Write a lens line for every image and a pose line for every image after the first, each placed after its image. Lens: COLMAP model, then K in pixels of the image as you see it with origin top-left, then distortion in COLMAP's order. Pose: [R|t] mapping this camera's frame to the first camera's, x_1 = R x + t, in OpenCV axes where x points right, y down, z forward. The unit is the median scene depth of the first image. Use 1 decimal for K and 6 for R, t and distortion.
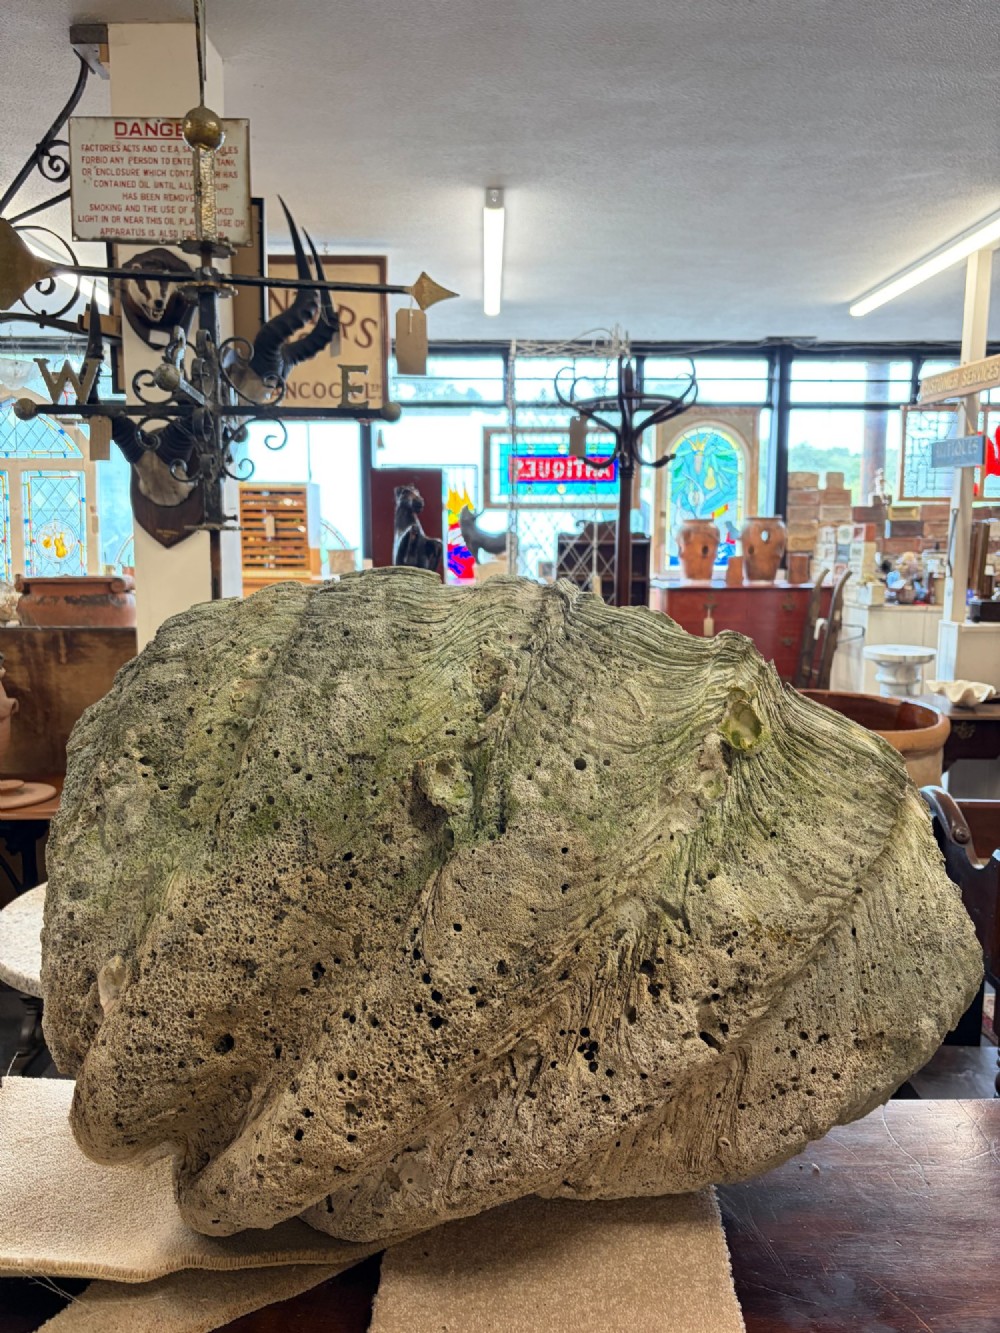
lens RADIAL K [[1011.6, 0, 497.9], [0, 1011.6, 679.8], [0, 0, 1]] dist [0.044885, -0.059369]
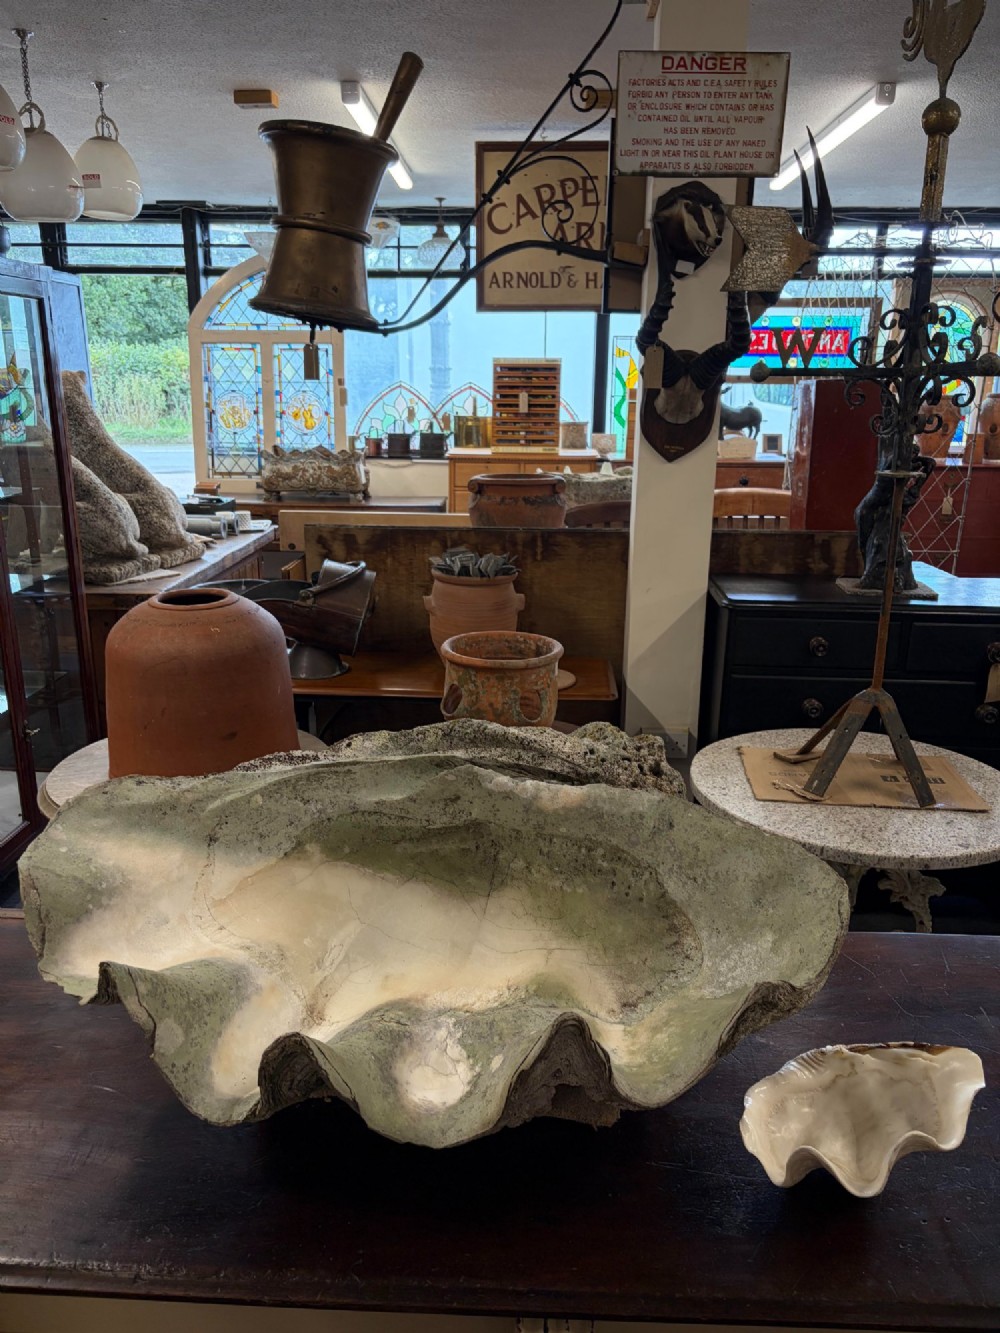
lens RADIAL K [[1018.3, 0, 502.5], [0, 1018.3, 671.5], [0, 0, 1]] dist [0.048822, -0.050281]
pose [[0.998743, 0.020418, -0.045774, -0.472915], [-0.013978, 0.990496, 0.136833, -0.055185], [0.048133, -0.136021, 0.989536, -0.155618]]
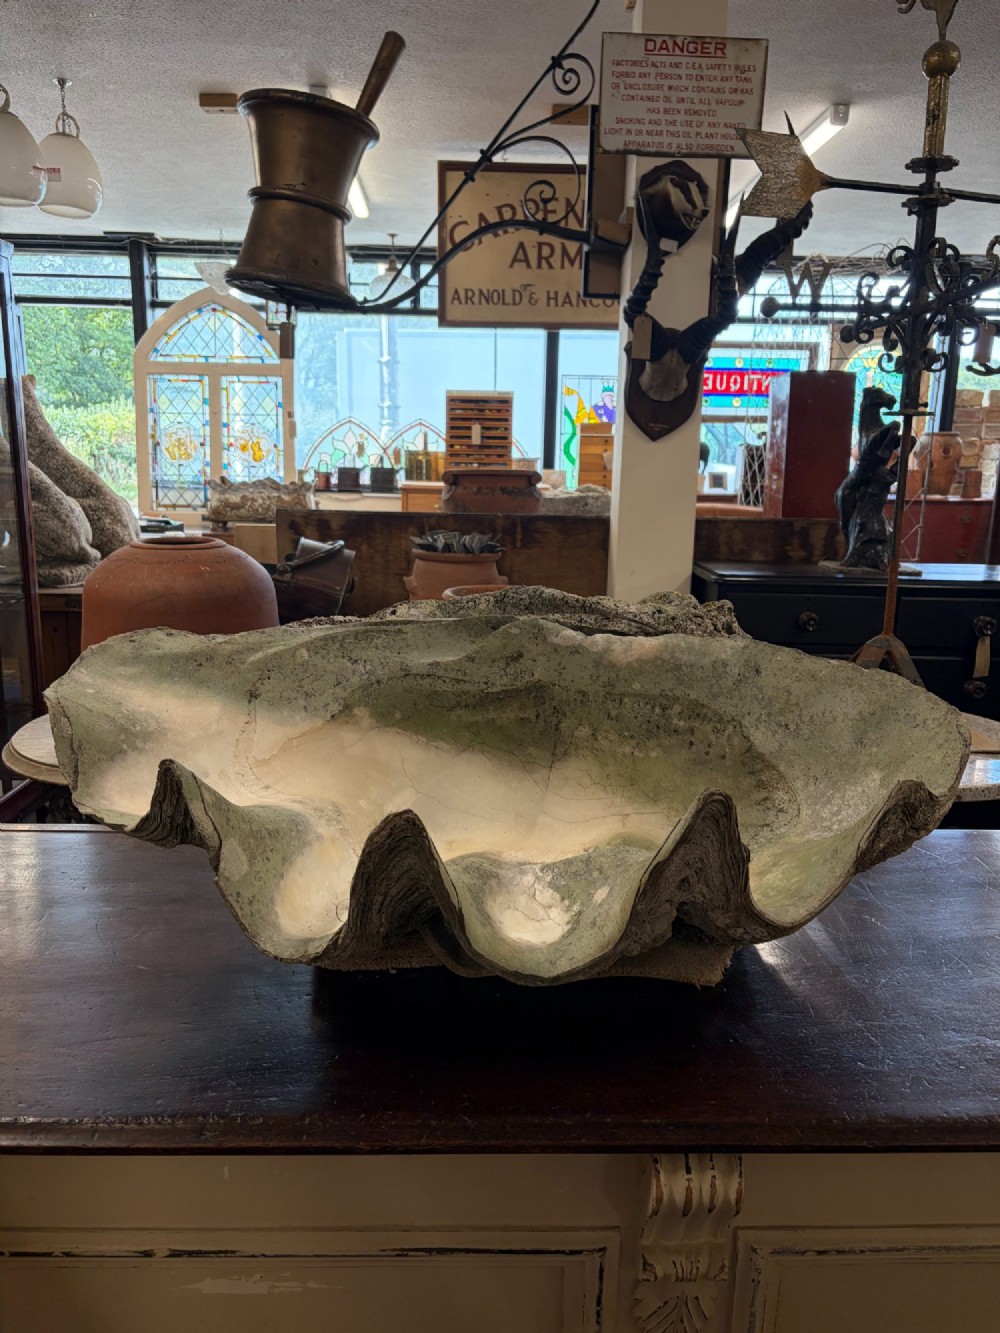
lens RADIAL K [[1018.3, 0, 502.5], [0, 1018.3, 671.5], [0, 0, 1]] dist [0.048822, -0.050281]
pose [[0.999676, 0.012357, 0.022245, -0.534916], [-0.013784, 0.997779, 0.065171, 0.053019], [-0.021390, -0.065456, 0.997626, -0.128683]]
